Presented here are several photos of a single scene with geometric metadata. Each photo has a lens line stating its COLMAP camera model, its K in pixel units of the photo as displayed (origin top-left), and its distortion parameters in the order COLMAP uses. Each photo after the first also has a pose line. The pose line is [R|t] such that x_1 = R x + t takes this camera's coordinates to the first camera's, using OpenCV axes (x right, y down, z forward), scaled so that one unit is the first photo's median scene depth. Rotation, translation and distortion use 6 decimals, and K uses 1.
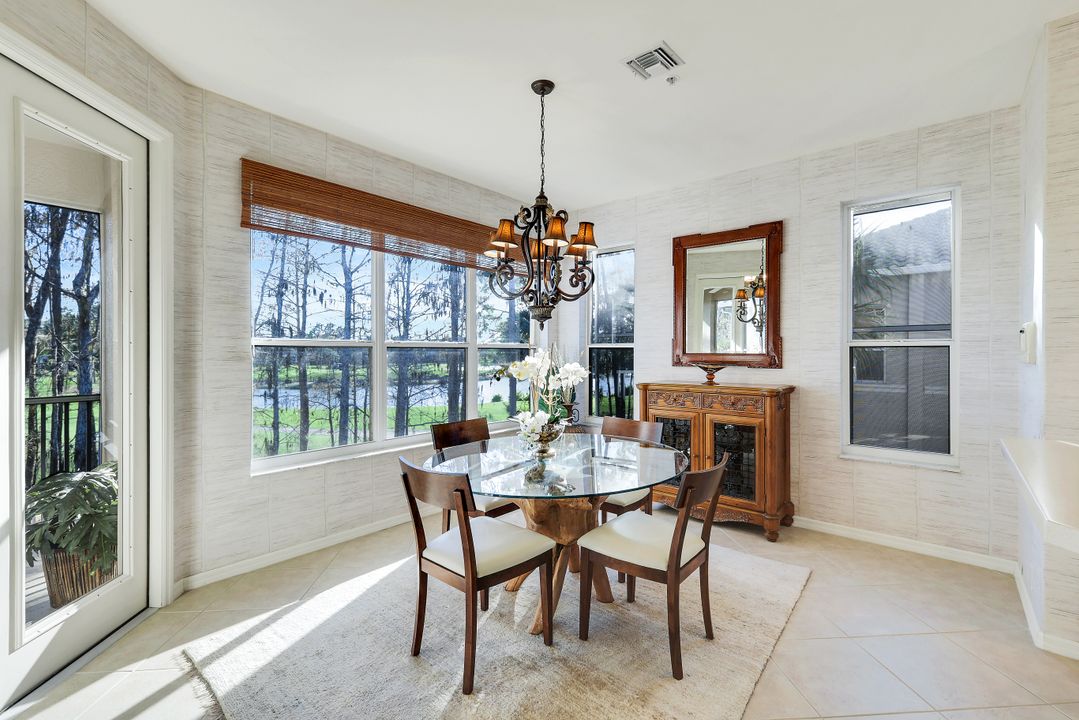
lens RADIAL K [[479.5, 0, 543.1], [0, 479.5, 352.5], [0, 0, 1]] dist [0.002802, 0.000086]
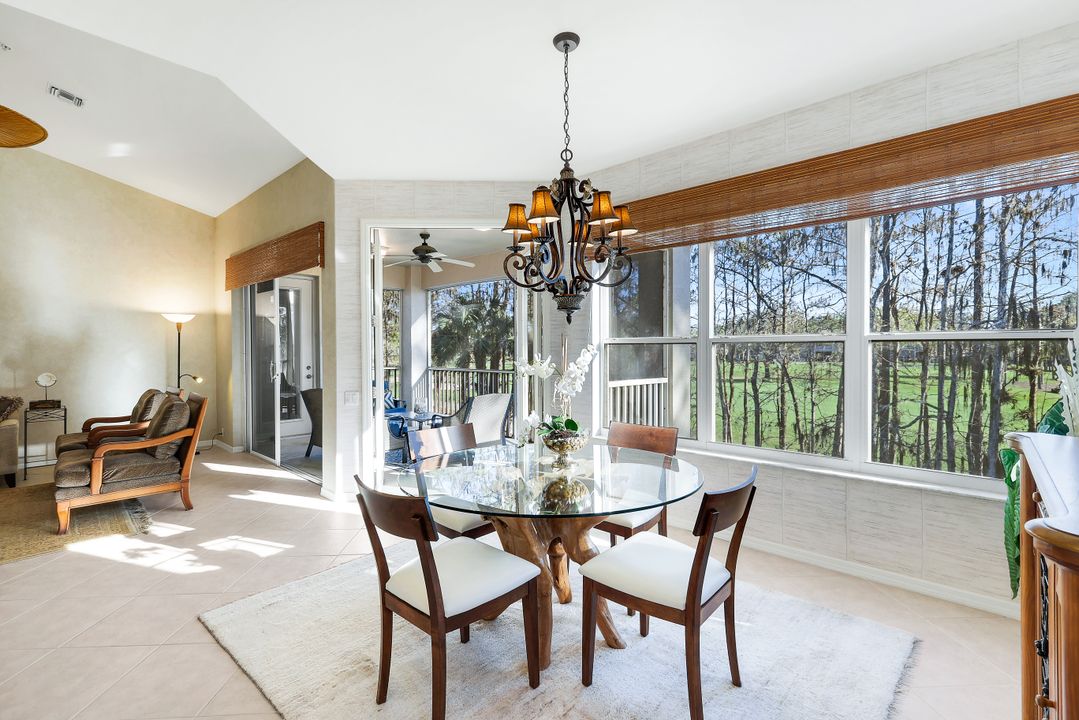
lens RADIAL K [[479.5, 0, 543.1], [0, 479.5, 352.5], [0, 0, 1]] dist [0.002802, 0.000086]
pose [[-0.025178, 0.007341, -0.999656, 0.801434], [0.002827, 0.999970, 0.007272, 0.002044], [0.999679, -0.002643, -0.025198, 0.900274]]
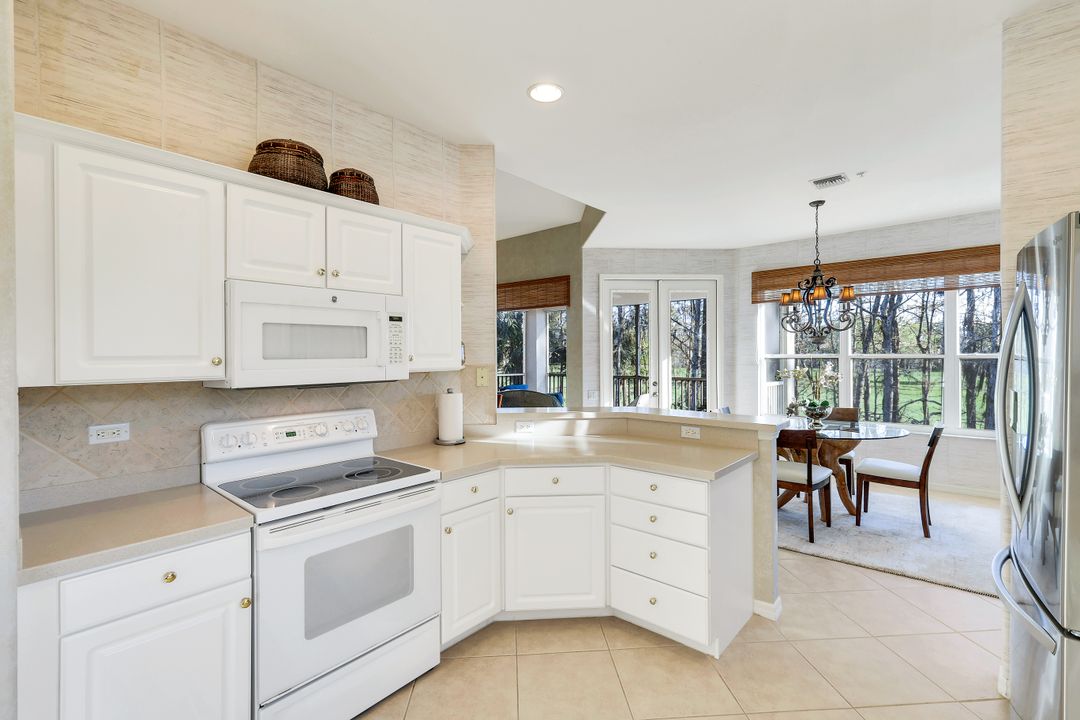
lens RADIAL K [[472.3, 0, 542.5], [0, 472.3, 355.1], [0, 0, 1]] dist [0.000027, -0.000020]
pose [[0.000421, 0.001086, -0.999999, 1.493907], [0.003598, 0.999993, 0.001087, -0.033577], [0.999993, -0.003598, 0.000417, 0.044448]]
